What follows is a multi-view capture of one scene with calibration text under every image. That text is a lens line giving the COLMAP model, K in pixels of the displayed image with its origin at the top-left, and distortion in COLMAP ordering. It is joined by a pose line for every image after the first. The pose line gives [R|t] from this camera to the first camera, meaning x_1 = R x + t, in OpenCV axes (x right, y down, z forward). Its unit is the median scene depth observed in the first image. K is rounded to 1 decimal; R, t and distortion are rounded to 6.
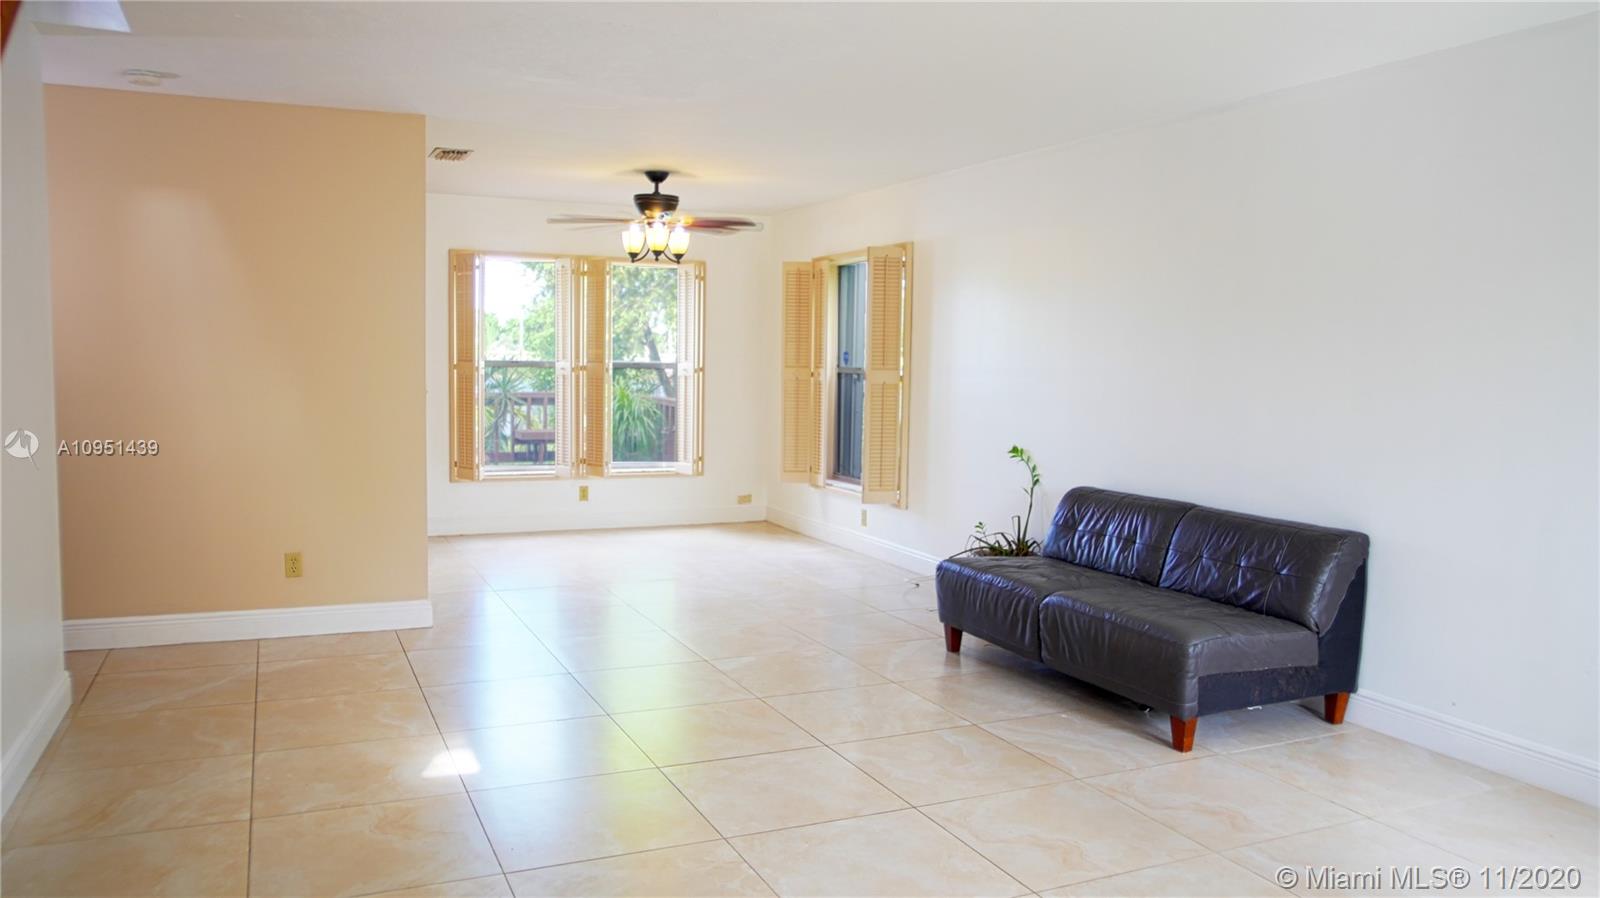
lens RADIAL K [[1175.1, 0, 800.0], [0, 1175.1, 449.0], [0, 0, 1]] dist [-0.045589, 0.003403]
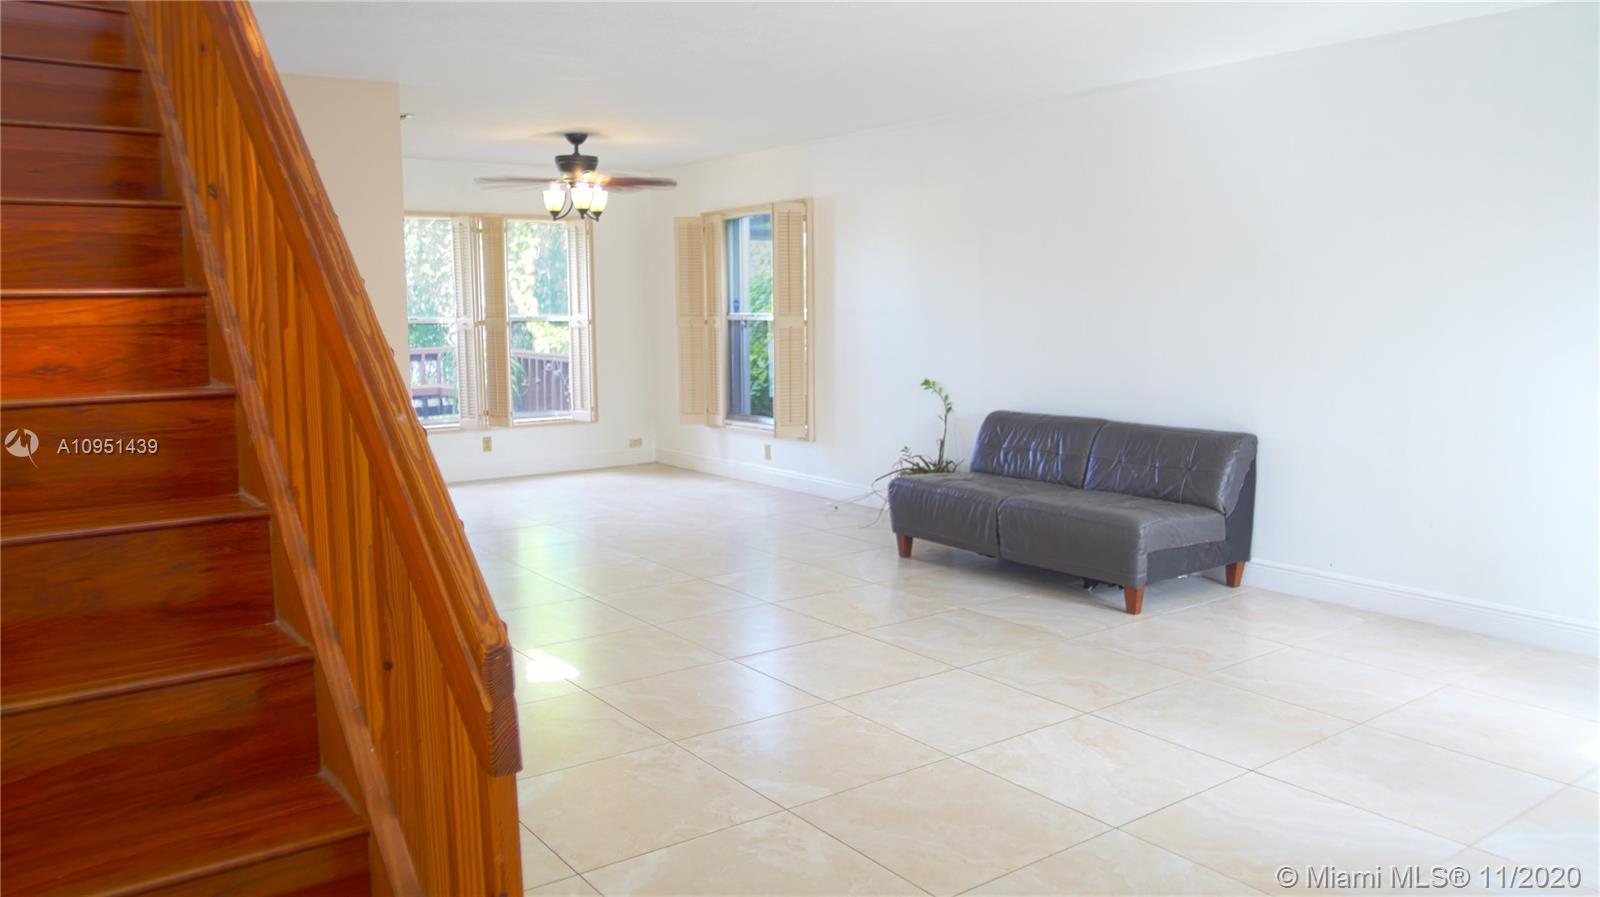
lens RADIAL K [[1171.6, 0, 800.0], [0, 1171.6, 448.5], [0, 0, 1]] dist [-0.049515, -0.000295]
pose [[0.979441, -0.050110, 0.195409, -0.143341], [0.041516, 0.997992, 0.047833, 0.004655], [-0.197414, -0.038737, 0.979555, -0.079828]]
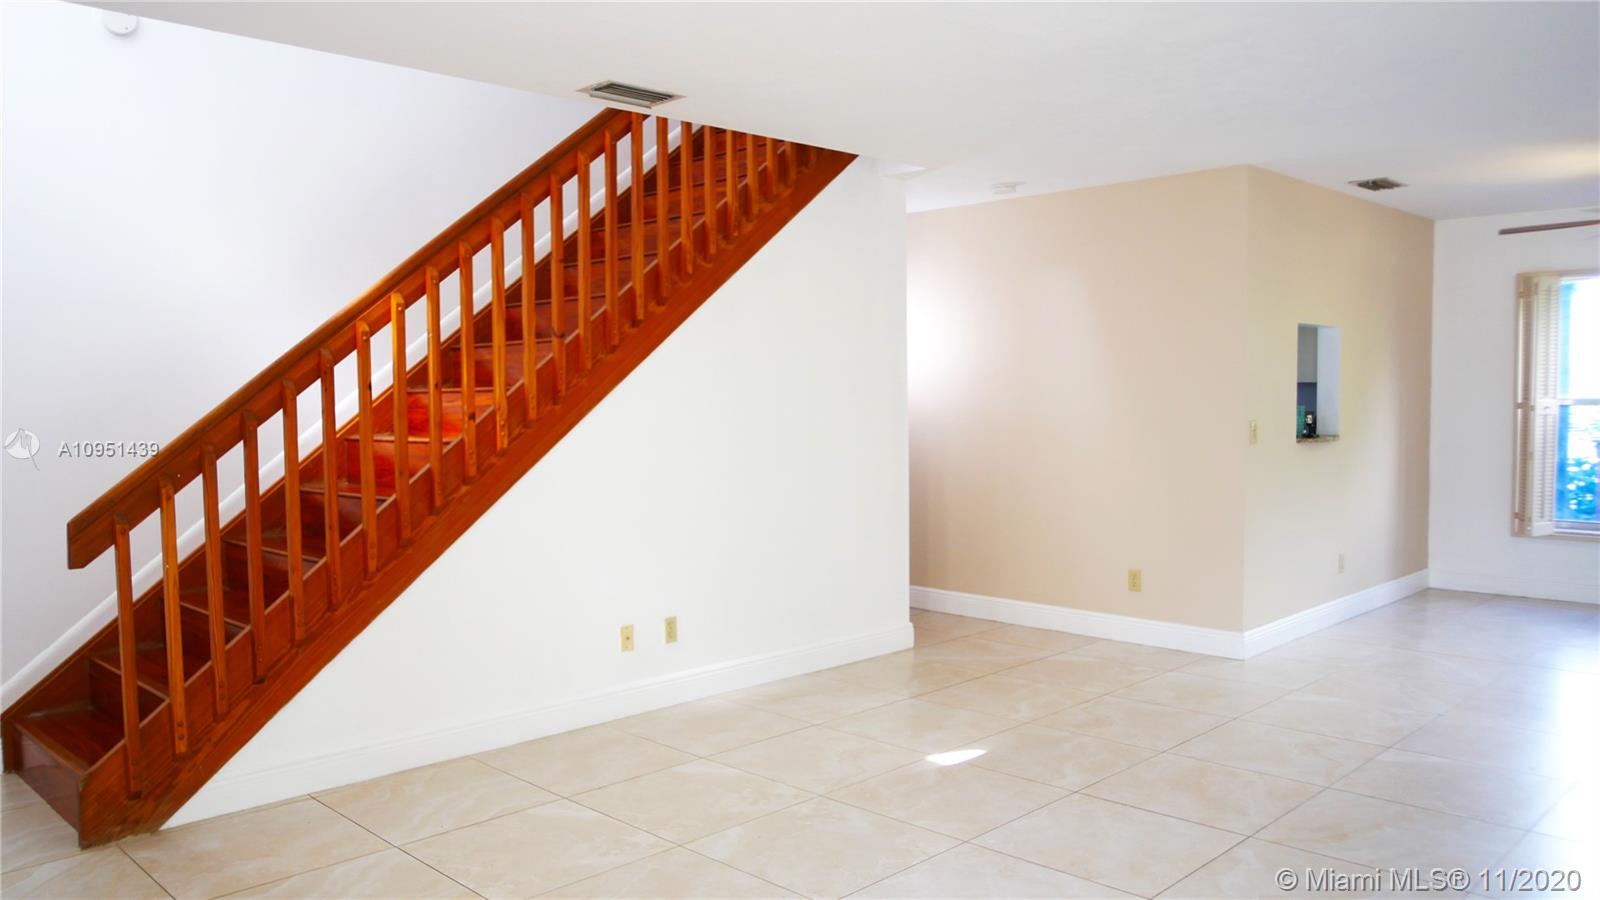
lens RADIAL K [[1192.3, 0, 774.2], [0, 1192.3, 453.2], [0, 0, 1]] dist [-0.052206, -0.000426]
pose [[0.347471, 0.029048, -0.937241, 0.396405], [-0.059933, 0.998164, 0.008717, -0.009645], [0.935774, 0.053142, 0.348574, 0.196696]]
